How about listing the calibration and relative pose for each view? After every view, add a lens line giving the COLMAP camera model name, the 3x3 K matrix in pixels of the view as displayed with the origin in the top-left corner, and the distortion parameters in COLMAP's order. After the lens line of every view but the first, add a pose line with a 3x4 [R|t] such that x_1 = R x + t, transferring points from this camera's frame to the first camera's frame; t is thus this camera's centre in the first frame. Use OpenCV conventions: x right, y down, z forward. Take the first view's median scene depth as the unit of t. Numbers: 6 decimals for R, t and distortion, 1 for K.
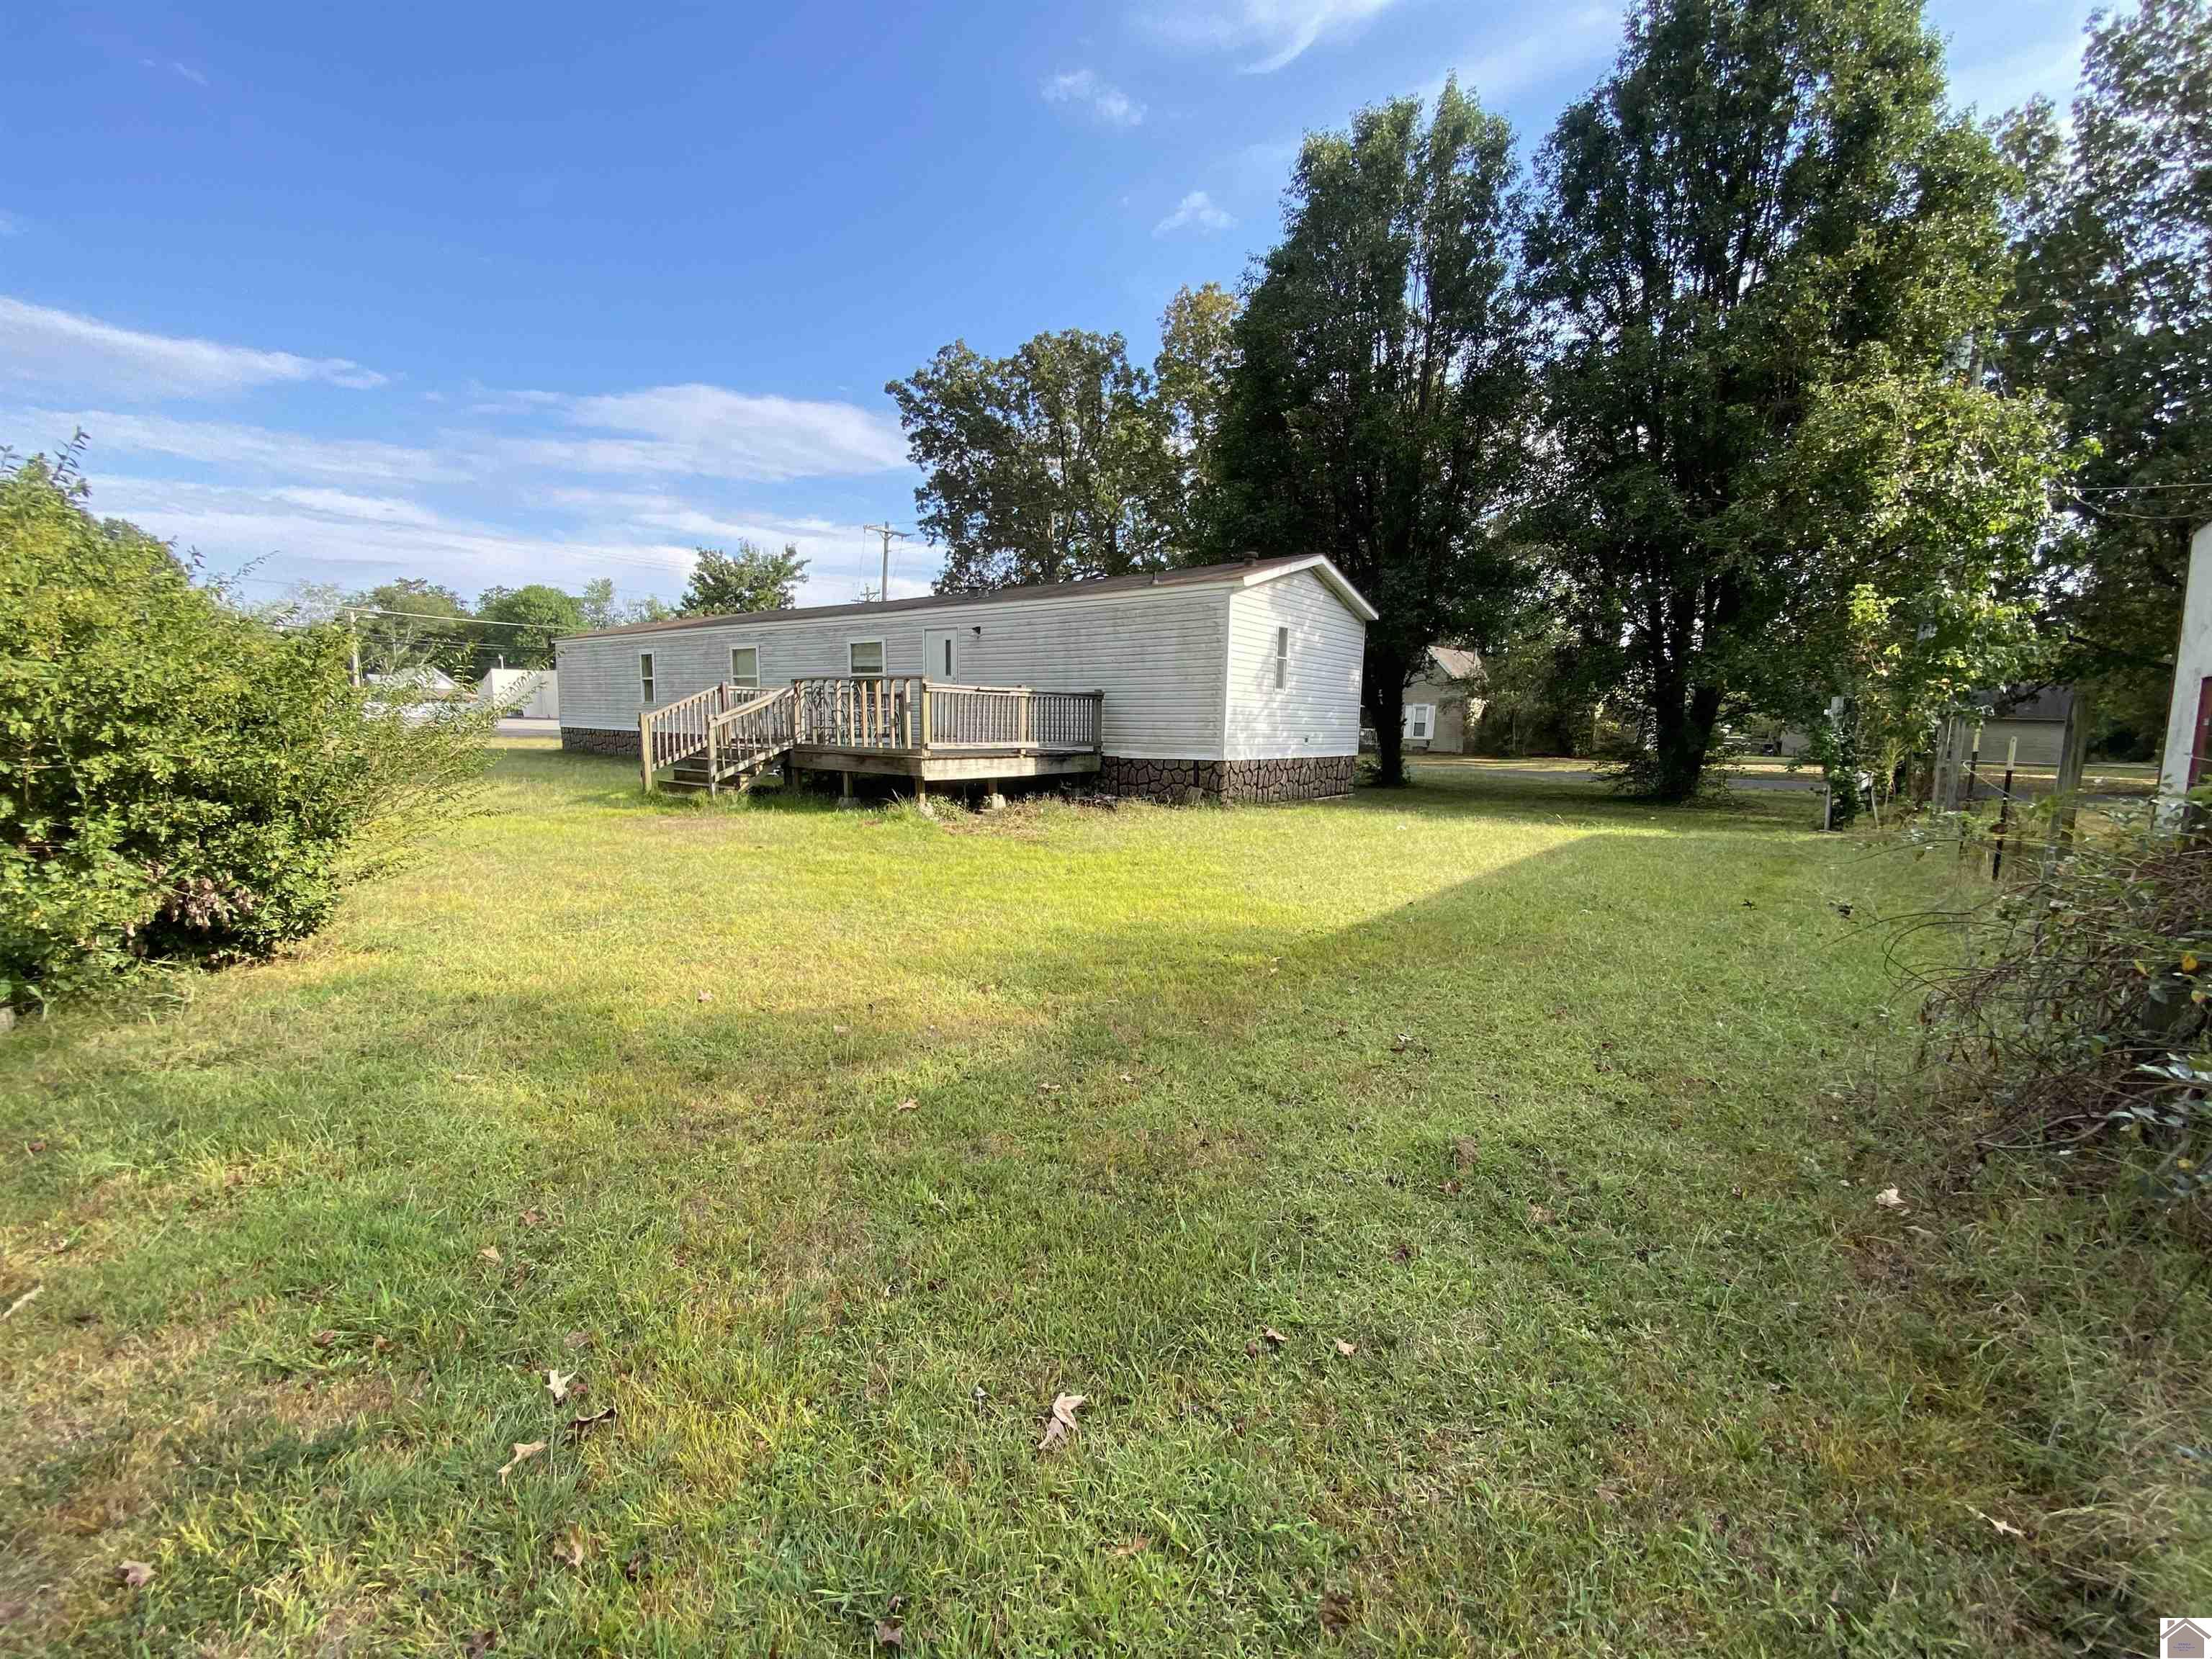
lens RADIAL K [[904.2, 0, 1096.2], [0, 904.2, 827.5], [0, 0, 1]] dist [0.026253, -0.022256]
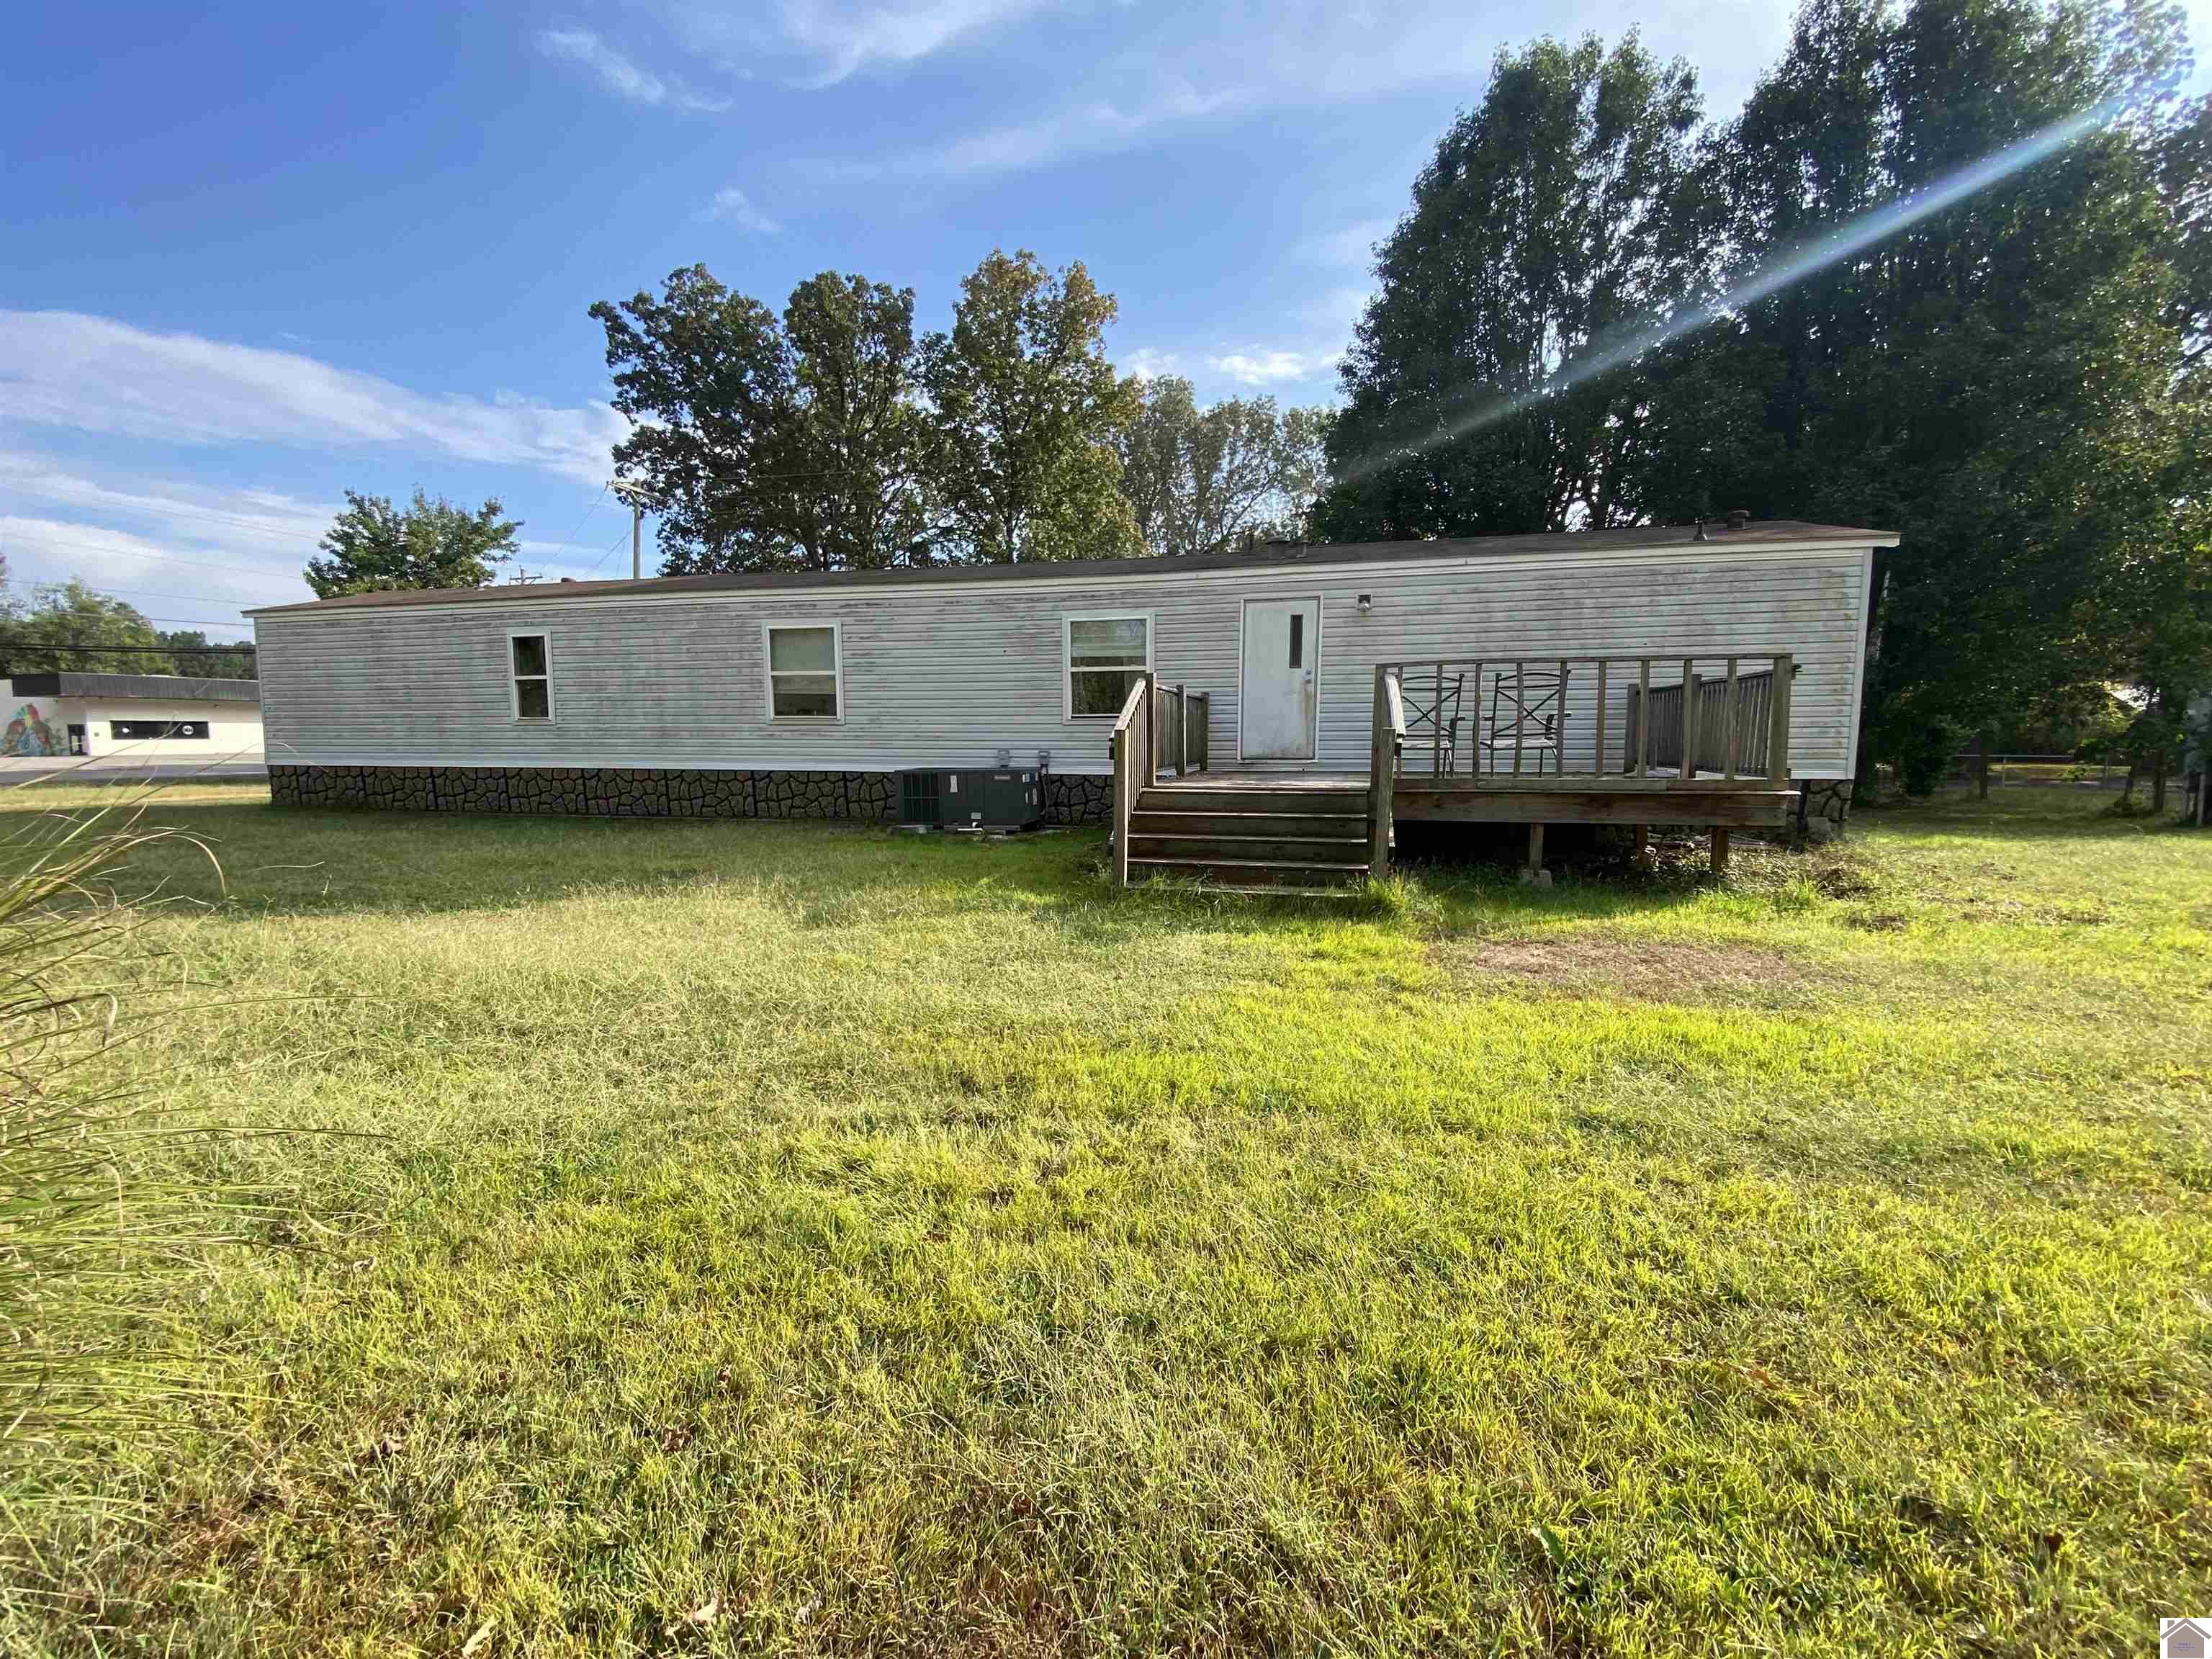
lens RADIAL K [[904.2, 0, 1096.2], [0, 904.2, 827.5], [0, 0, 1]] dist [0.026253, -0.022256]
pose [[0.911954, -0.060290, 0.405838, -0.182821], [0.066583, 0.997780, -0.001392, -0.018390], [-0.404853, 0.028292, 0.913944, 0.139463]]
